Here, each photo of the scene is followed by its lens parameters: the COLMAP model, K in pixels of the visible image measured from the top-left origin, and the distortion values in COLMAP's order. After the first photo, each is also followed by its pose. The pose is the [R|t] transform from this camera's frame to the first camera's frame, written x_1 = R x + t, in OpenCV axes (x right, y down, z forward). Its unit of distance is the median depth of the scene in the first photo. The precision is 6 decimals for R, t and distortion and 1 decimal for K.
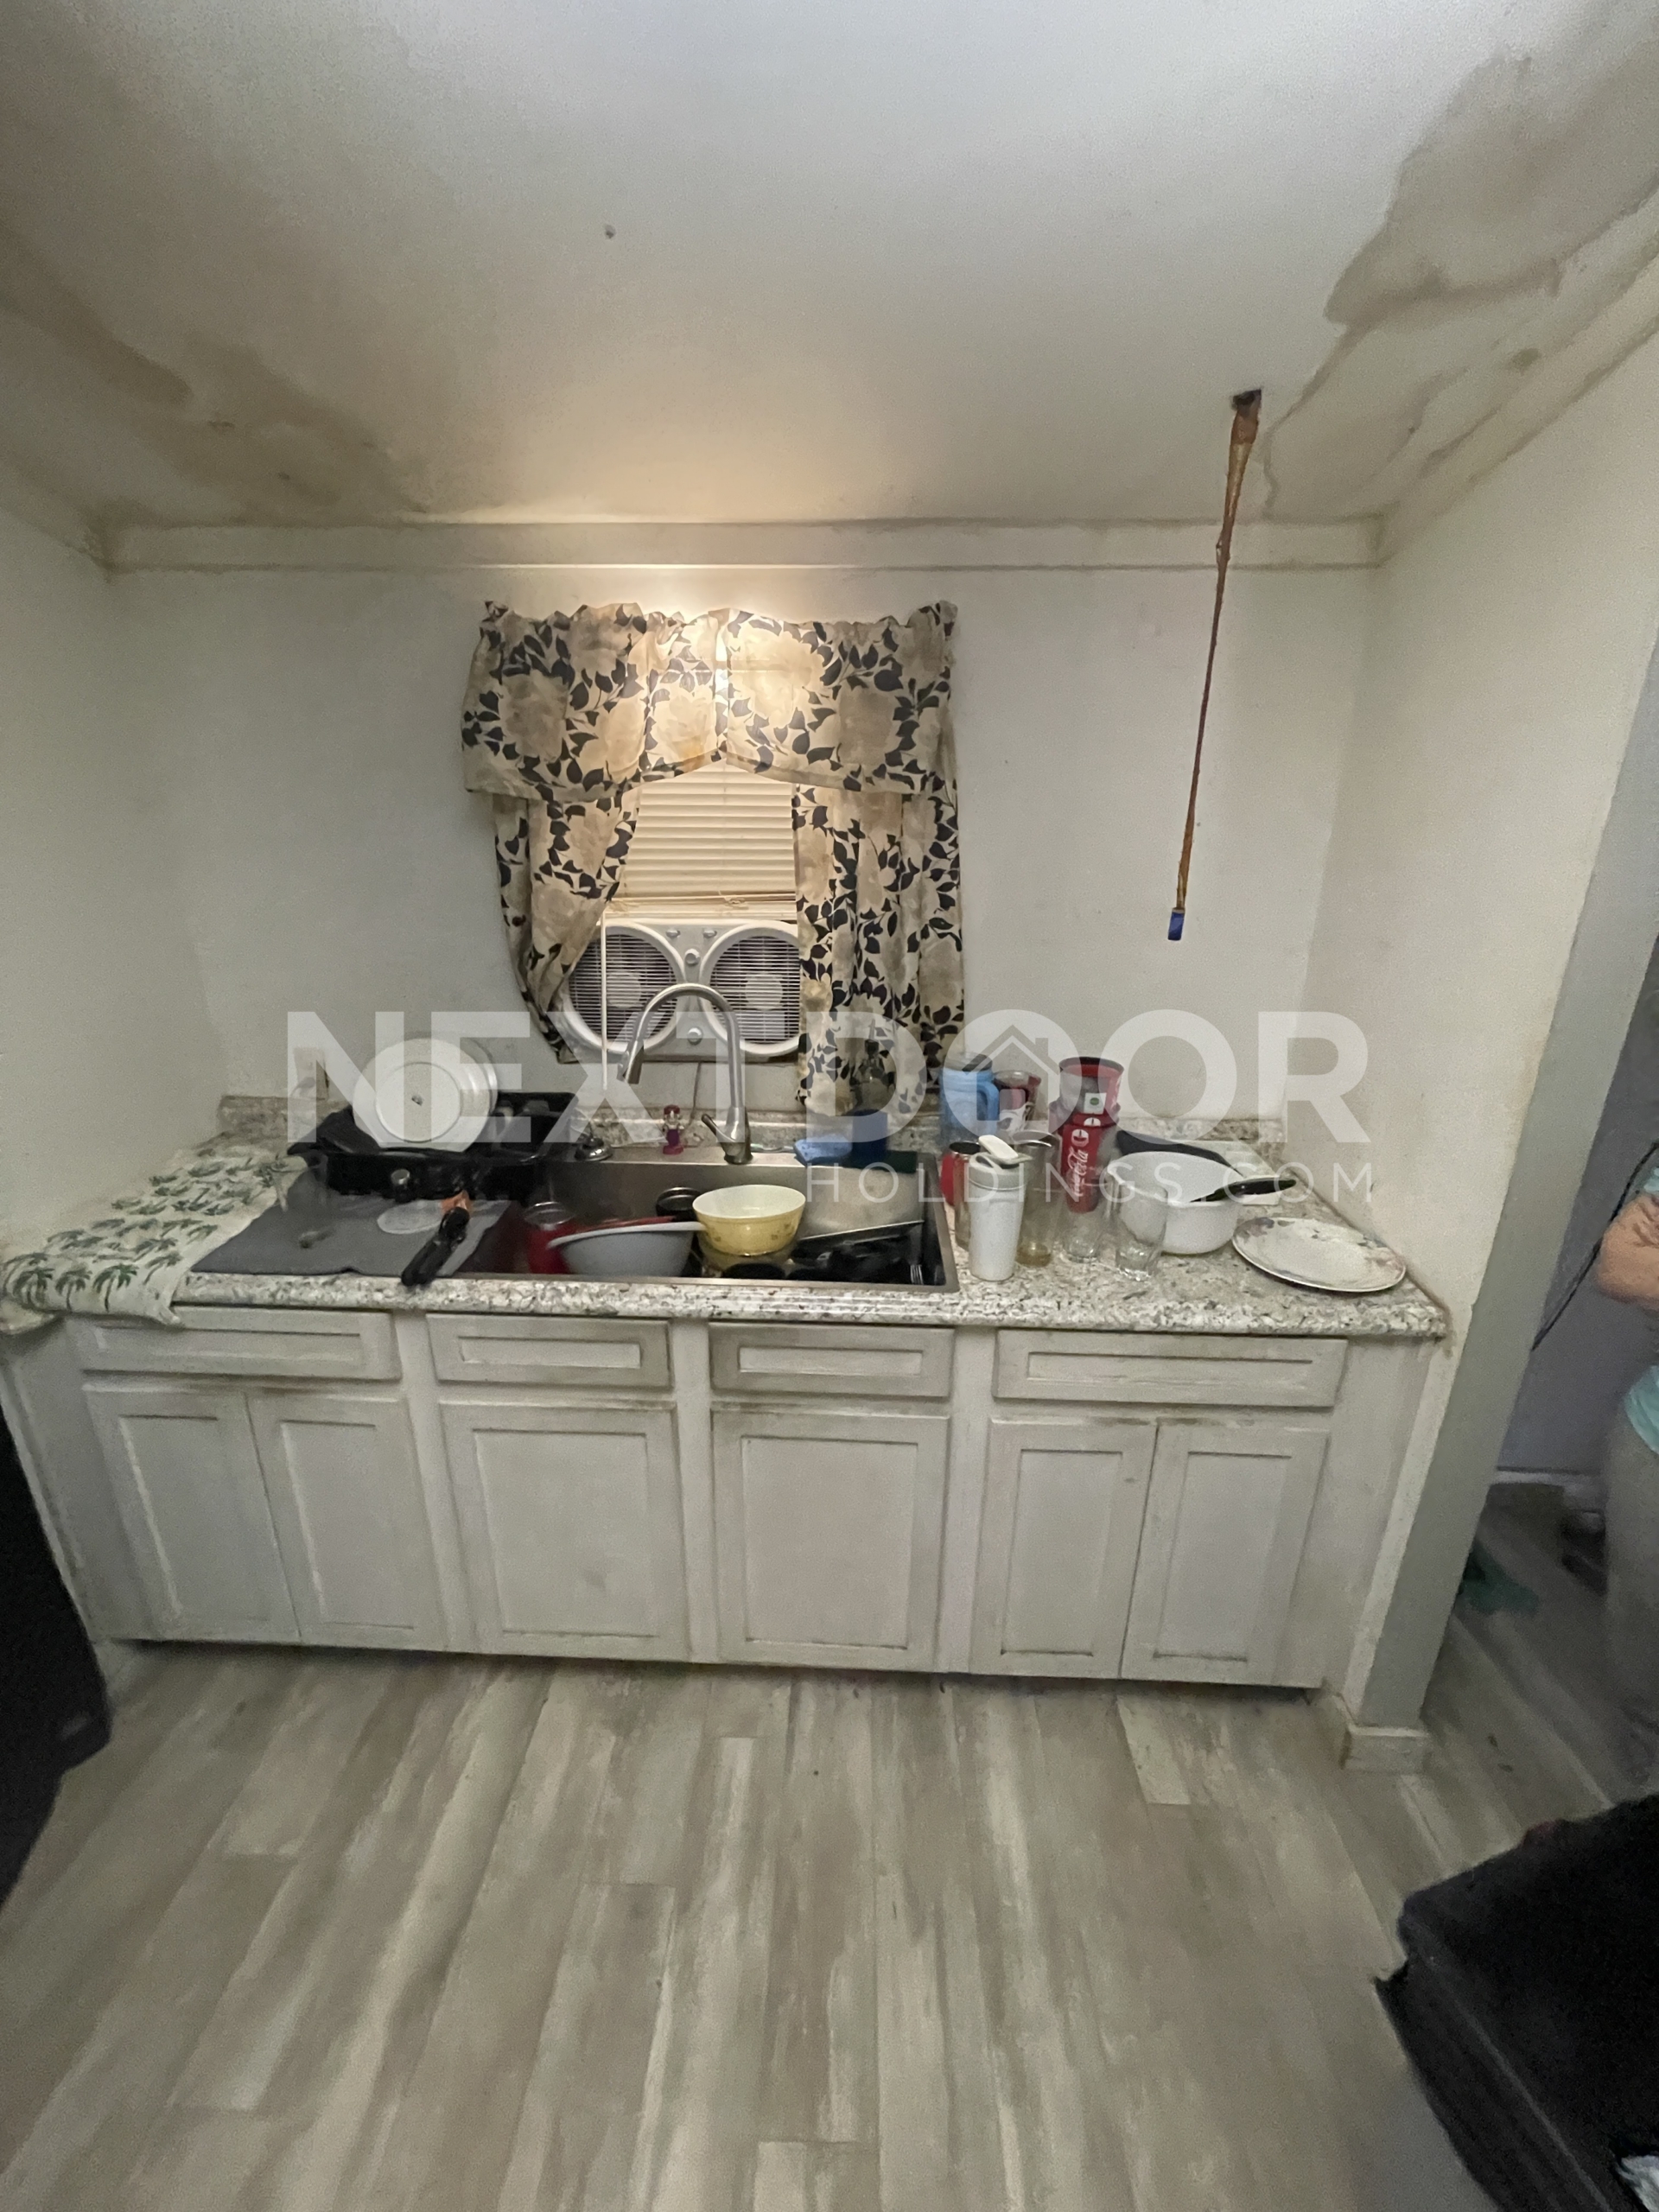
lens RADIAL K [[884.7, 0, 829.1], [0, 884.7, 1092.2], [0, 0, 1]] dist [-0.003820, 0.000356]
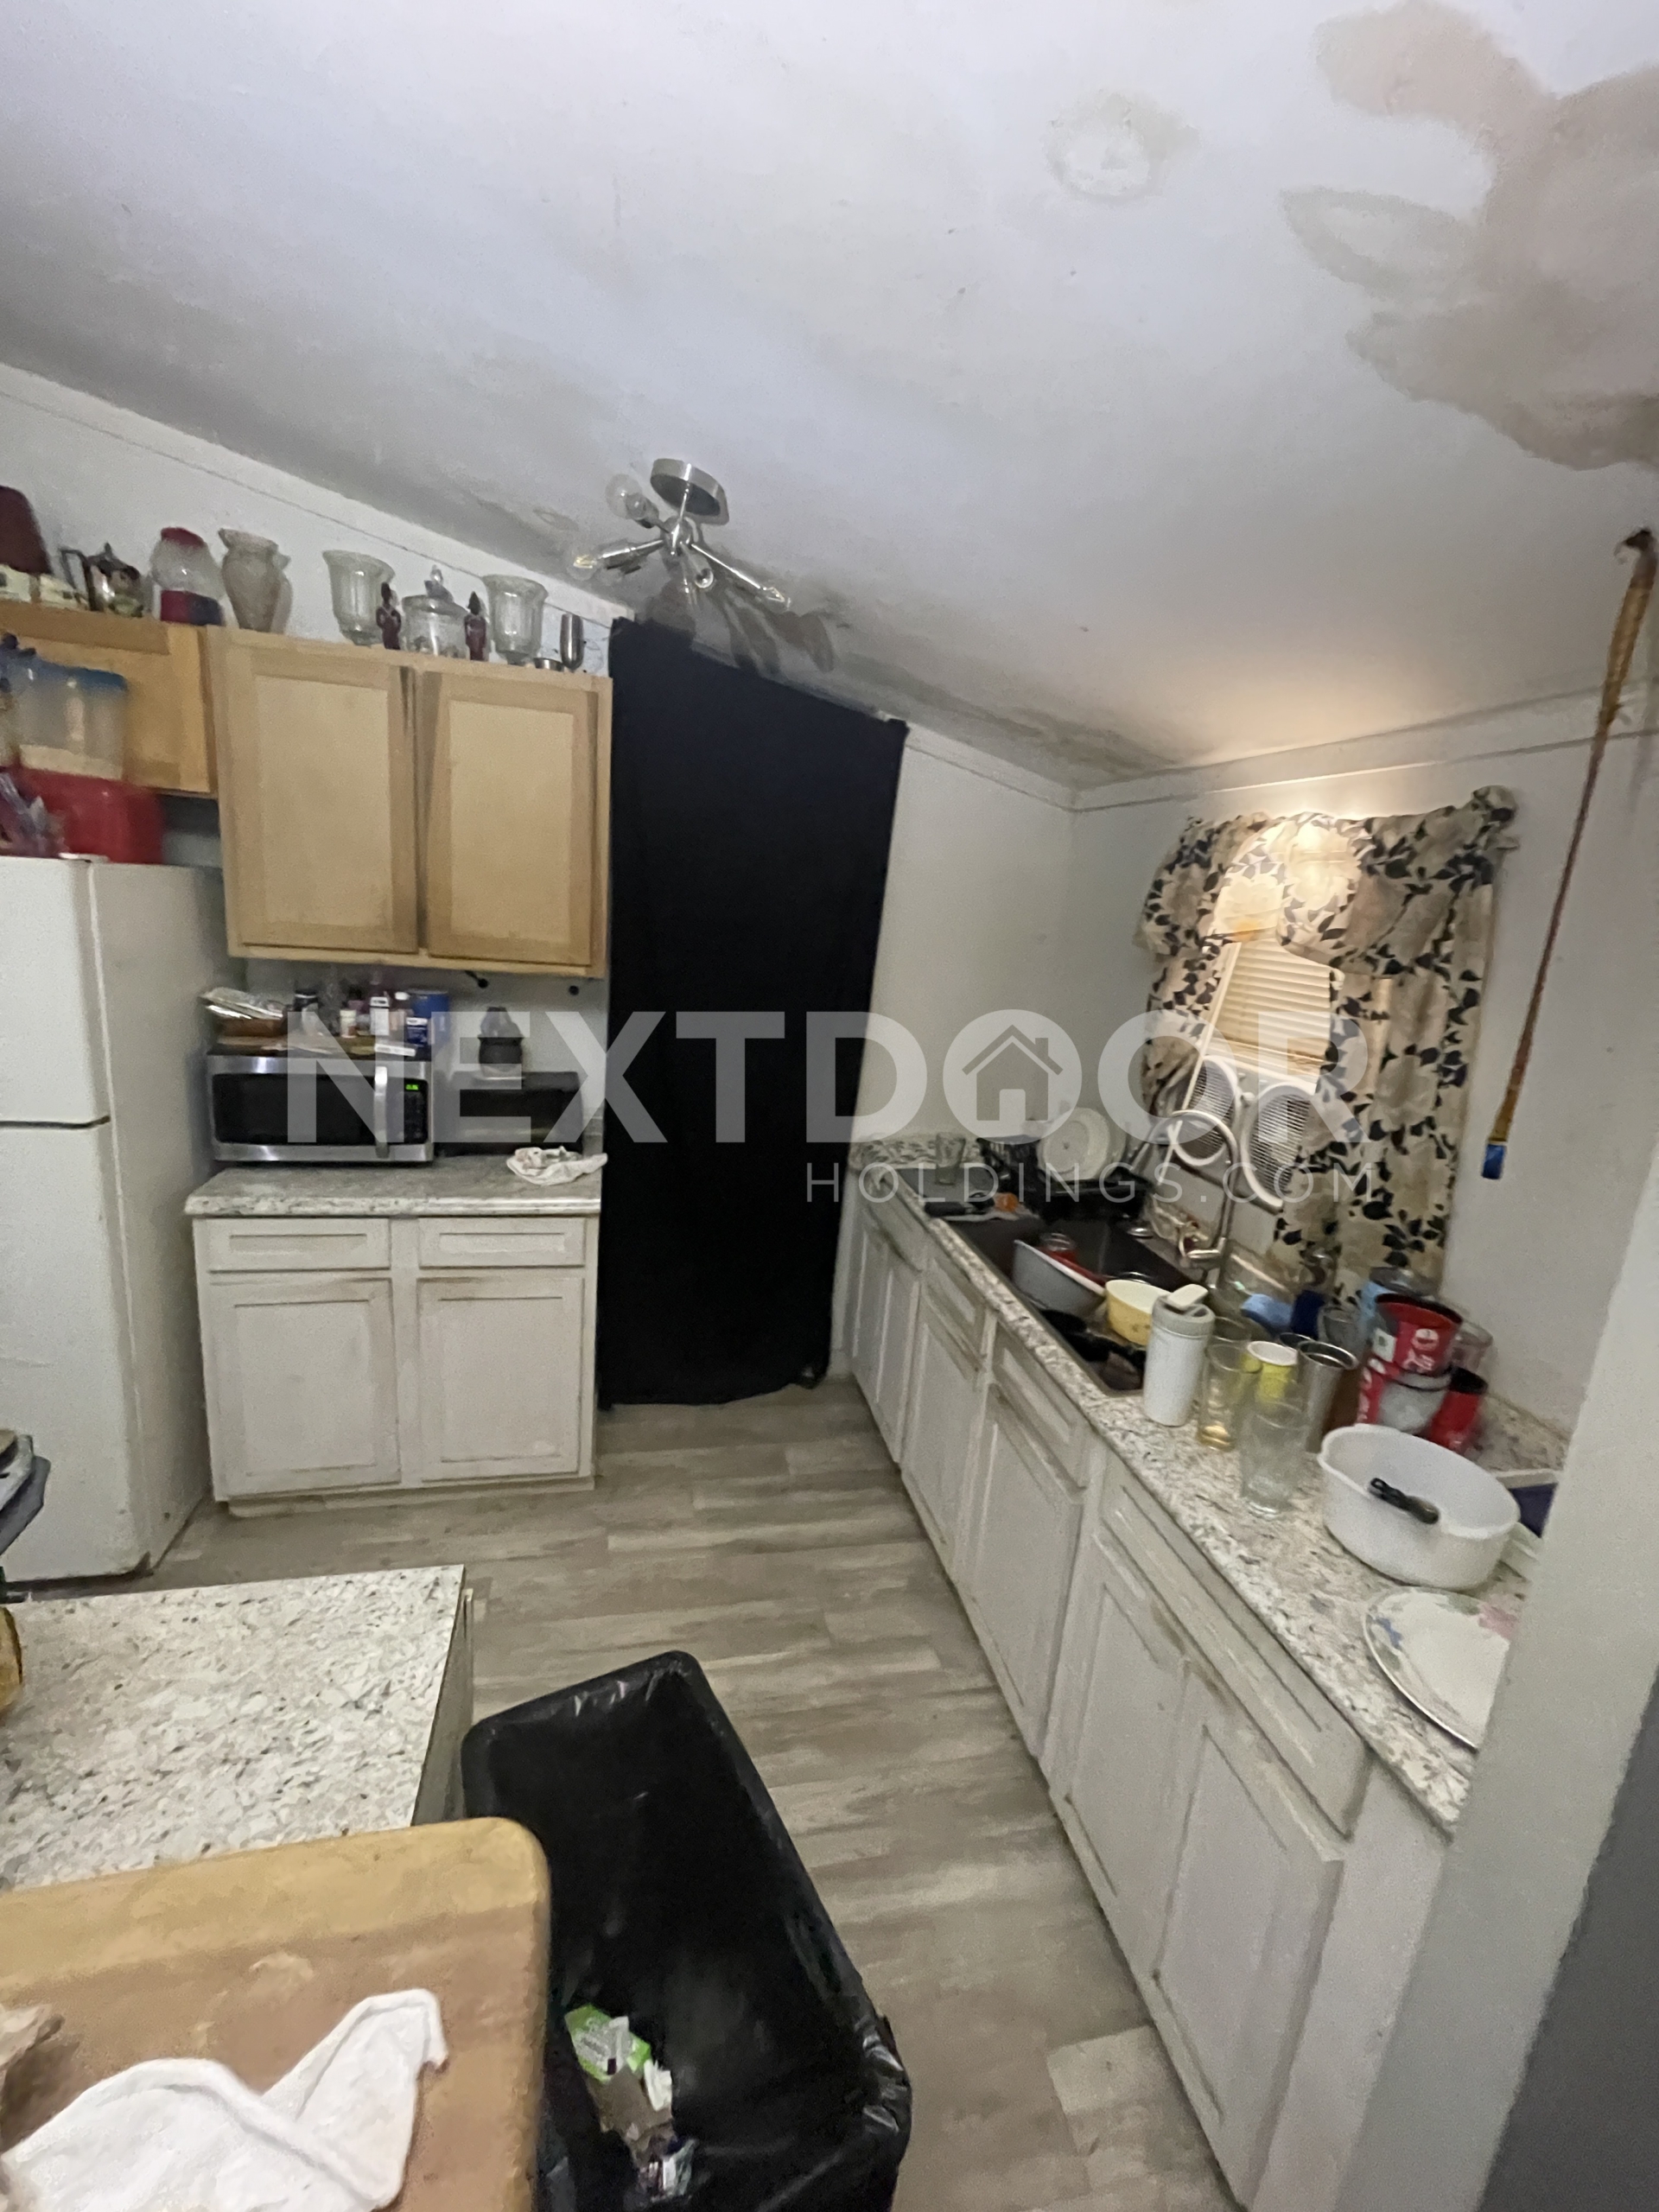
lens RADIAL K [[884.7, 0, 826.7], [0, 884.7, 1084.9], [0, 0, 1]] dist [-0.003820, 0.000356]
pose [[0.258036, 0.218474, -0.941109, 0.879722], [-0.384634, 0.916803, 0.107371, -0.097430], [0.886270, 0.334277, 0.320601, 0.182813]]
